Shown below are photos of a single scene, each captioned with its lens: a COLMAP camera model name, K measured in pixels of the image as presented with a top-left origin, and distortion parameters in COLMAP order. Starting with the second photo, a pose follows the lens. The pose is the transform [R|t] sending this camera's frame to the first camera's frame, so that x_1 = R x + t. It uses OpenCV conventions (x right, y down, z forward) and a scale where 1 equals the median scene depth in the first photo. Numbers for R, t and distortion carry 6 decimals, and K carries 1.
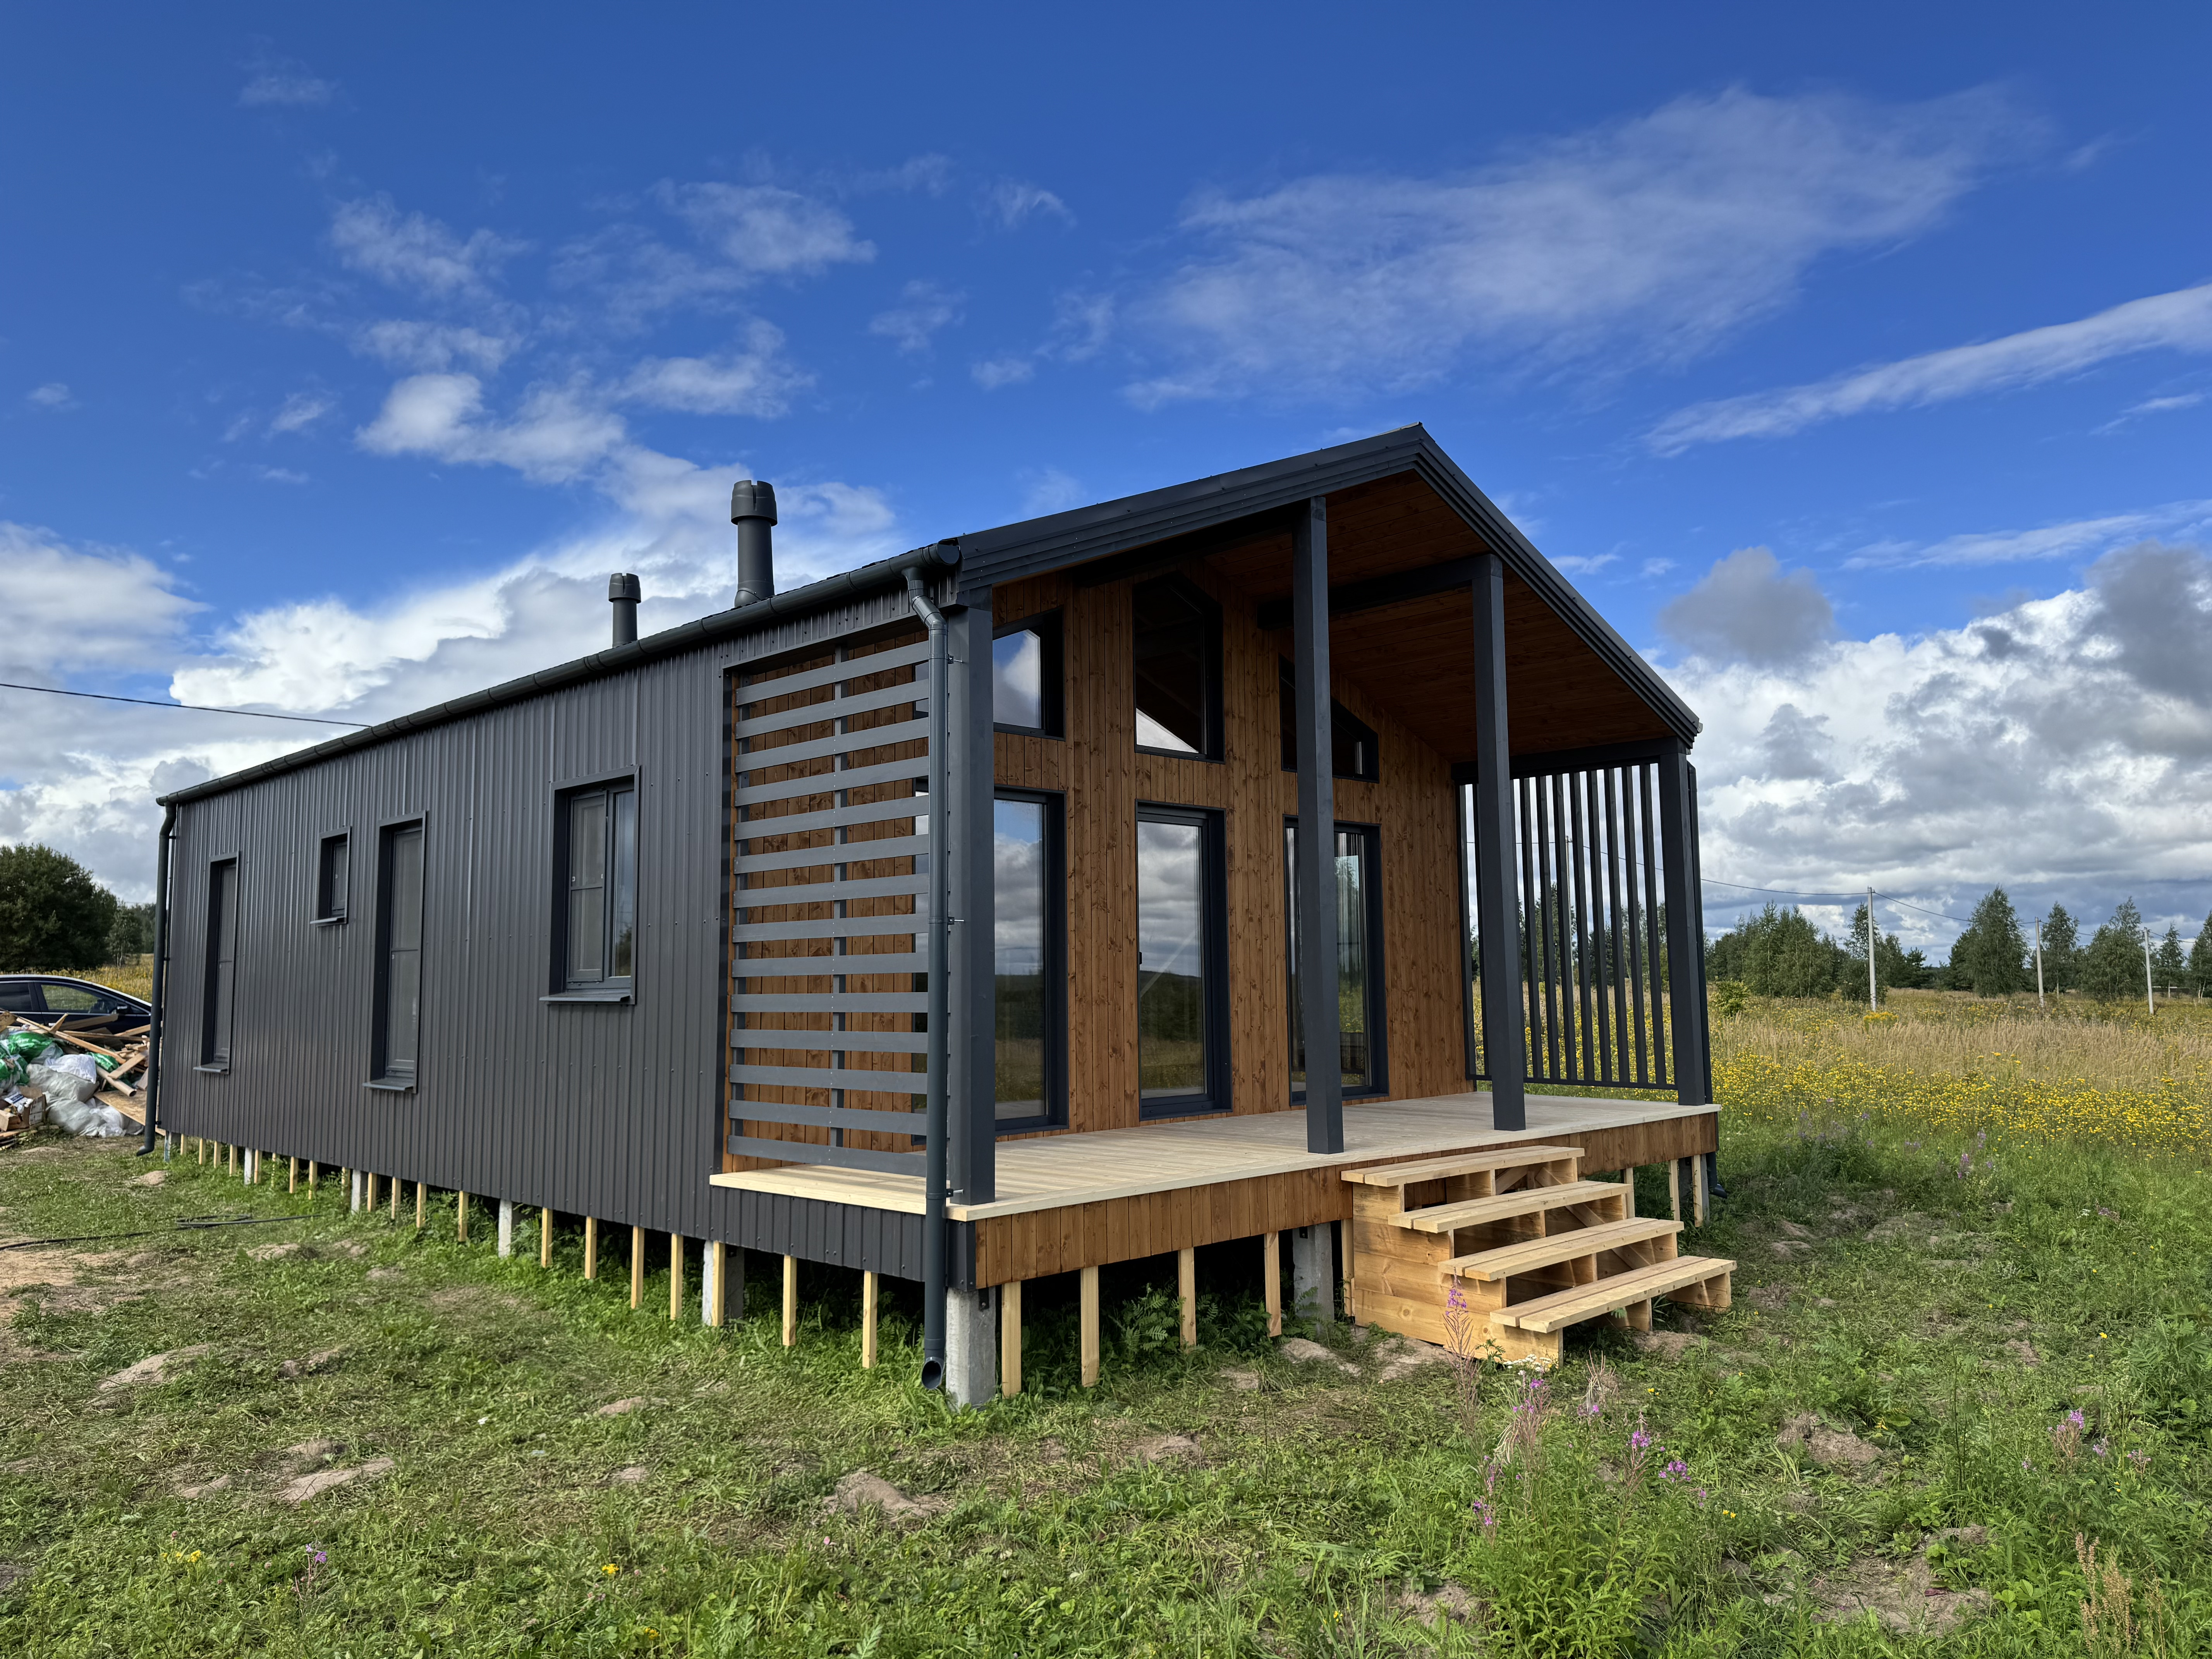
lens RADIAL K [[1567.0, 0, 1106.6], [0, 1567.0, 817.3], [0, 0, 1]] dist [0.077756, -0.059356]
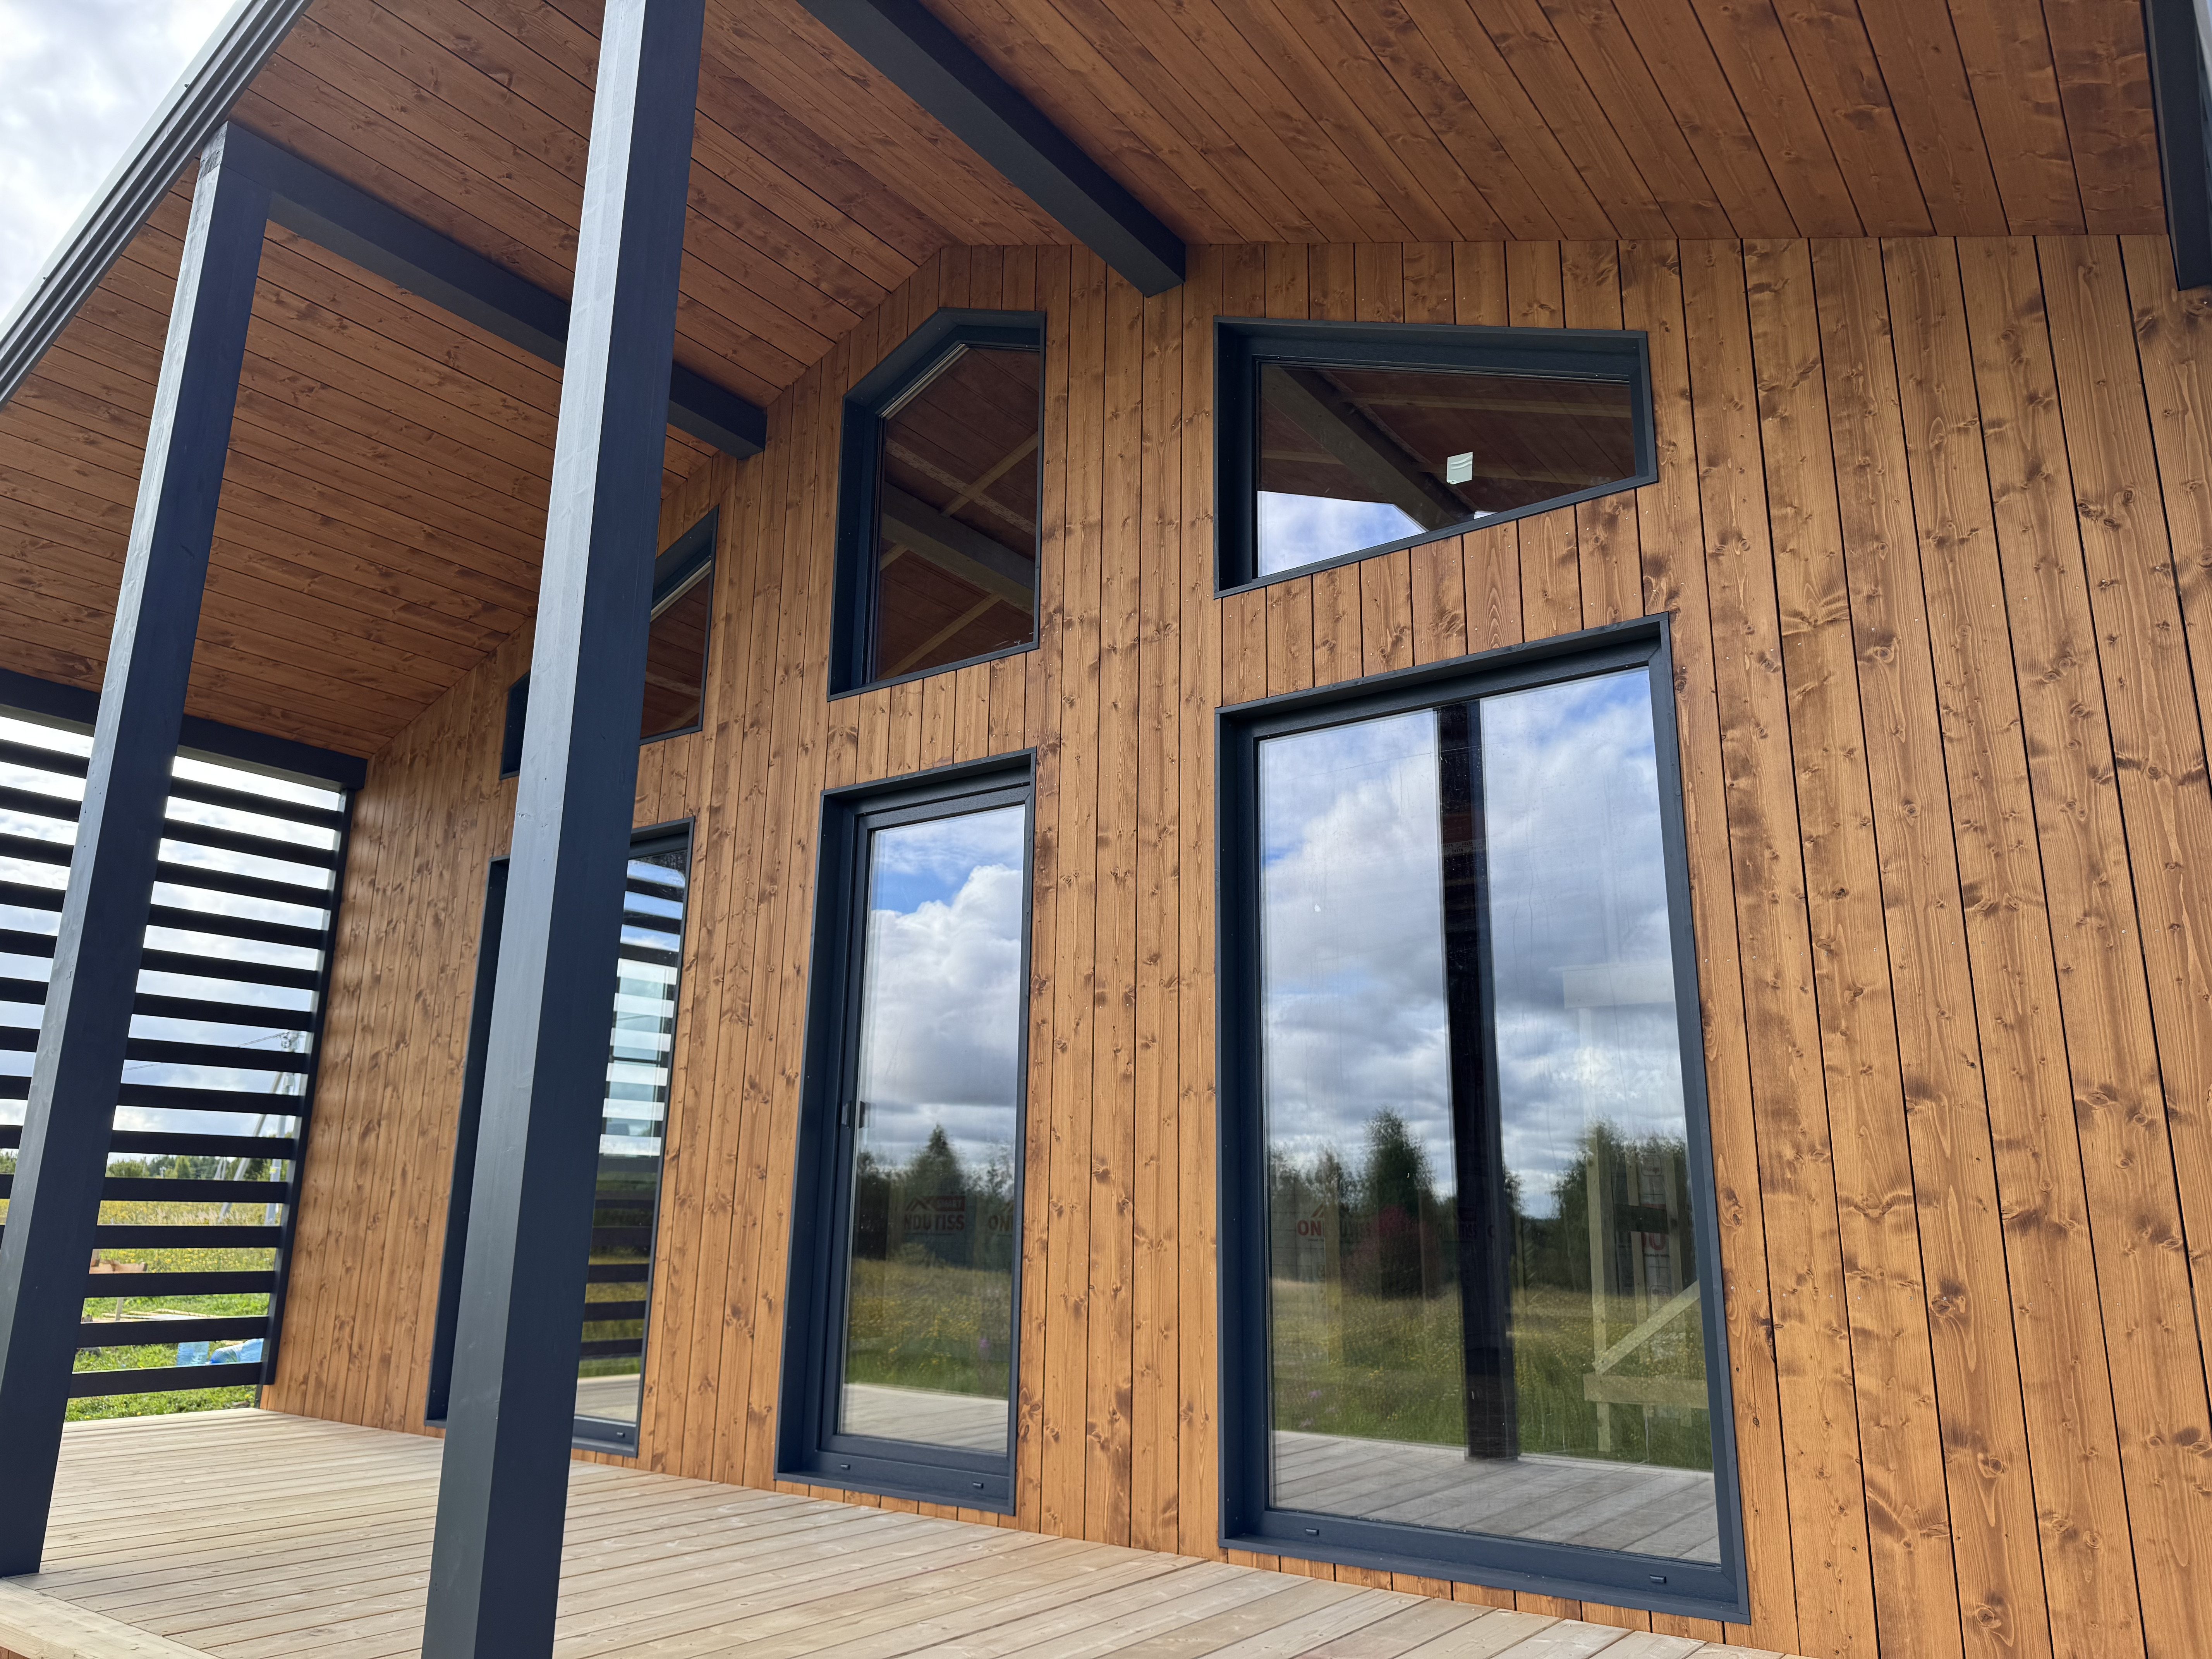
lens RADIAL K [[1567.0, 0, 1106.8], [0, 1567.0, 800.4], [0, 0, 1]] dist [0.077756, -0.059356]
pose [[0.147251, -0.241330, -0.959206, 0.484990], [0.087578, 0.969150, -0.230388, 0.108528], [0.985214, -0.050080, 0.163843, 0.953210]]
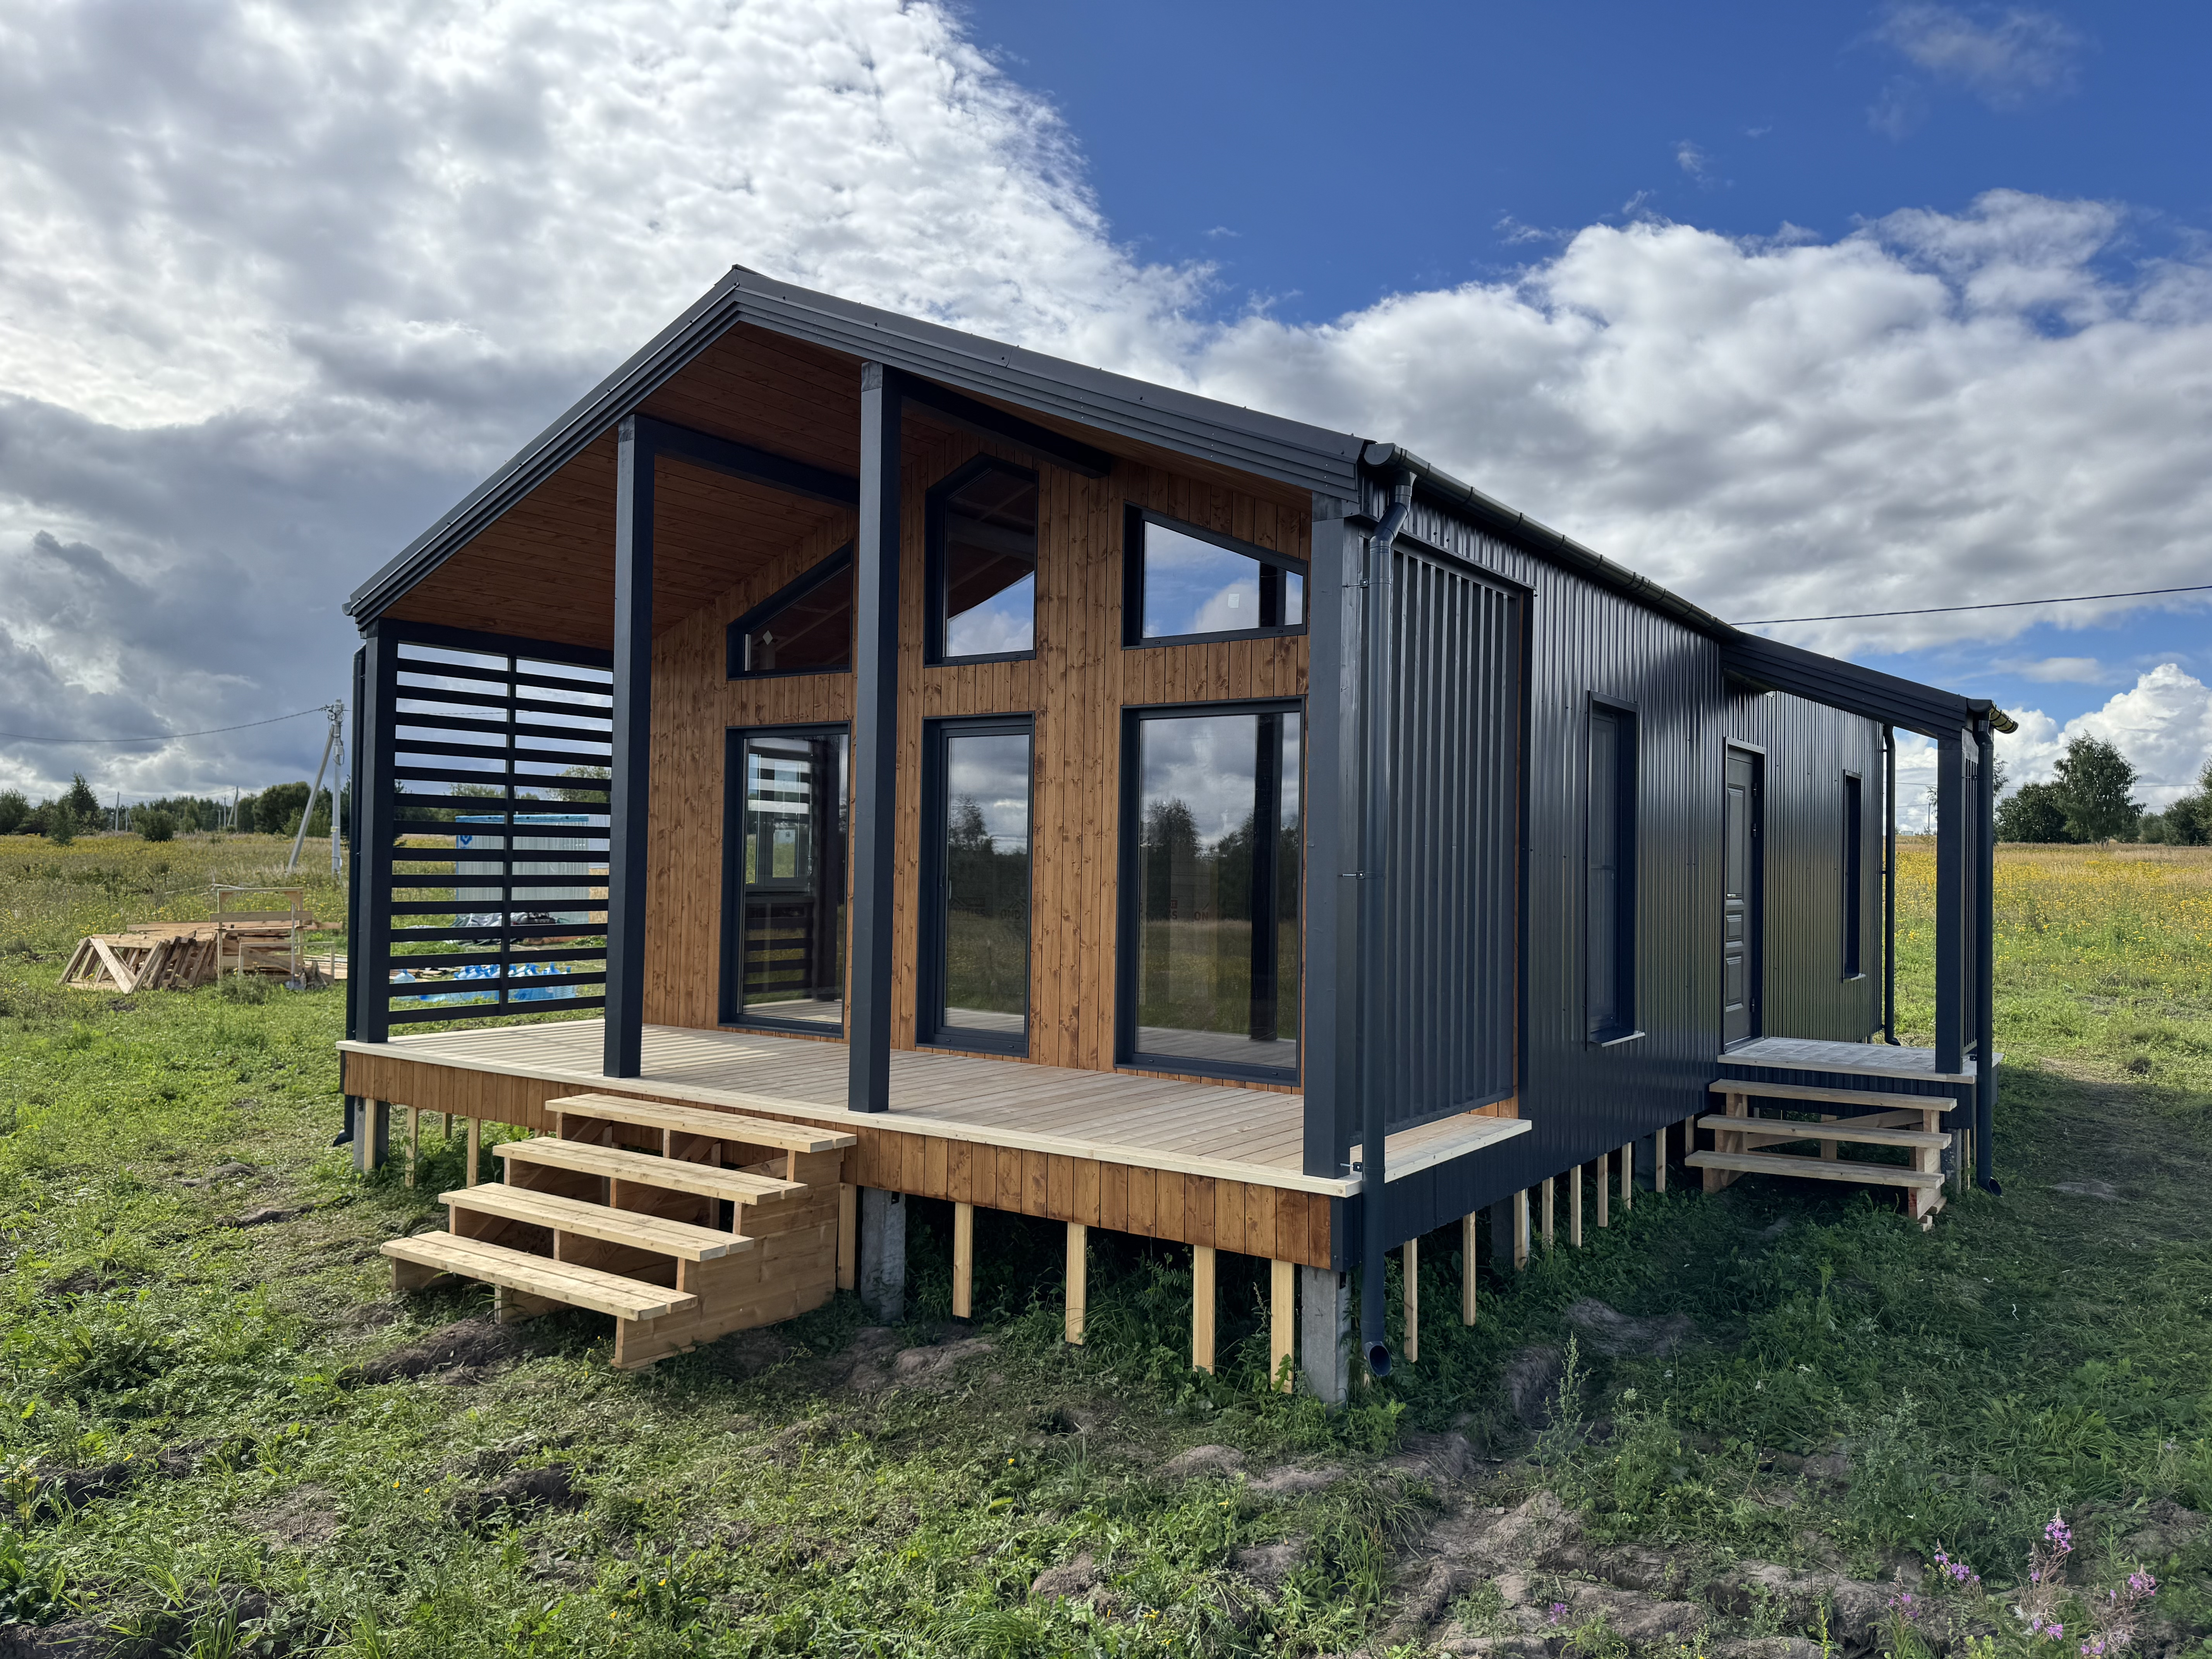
lens RADIAL K [[1567.0, 0, 1125.2], [0, 1567.0, 832.6], [0, 0, 1]] dist [0.077756, -0.059356]
pose [[0.170230, -0.007460, -0.985376, 0.937684], [0.083854, 0.996454, 0.006943, 0.059647], [0.981830, -0.083809, 0.170252, 0.900878]]
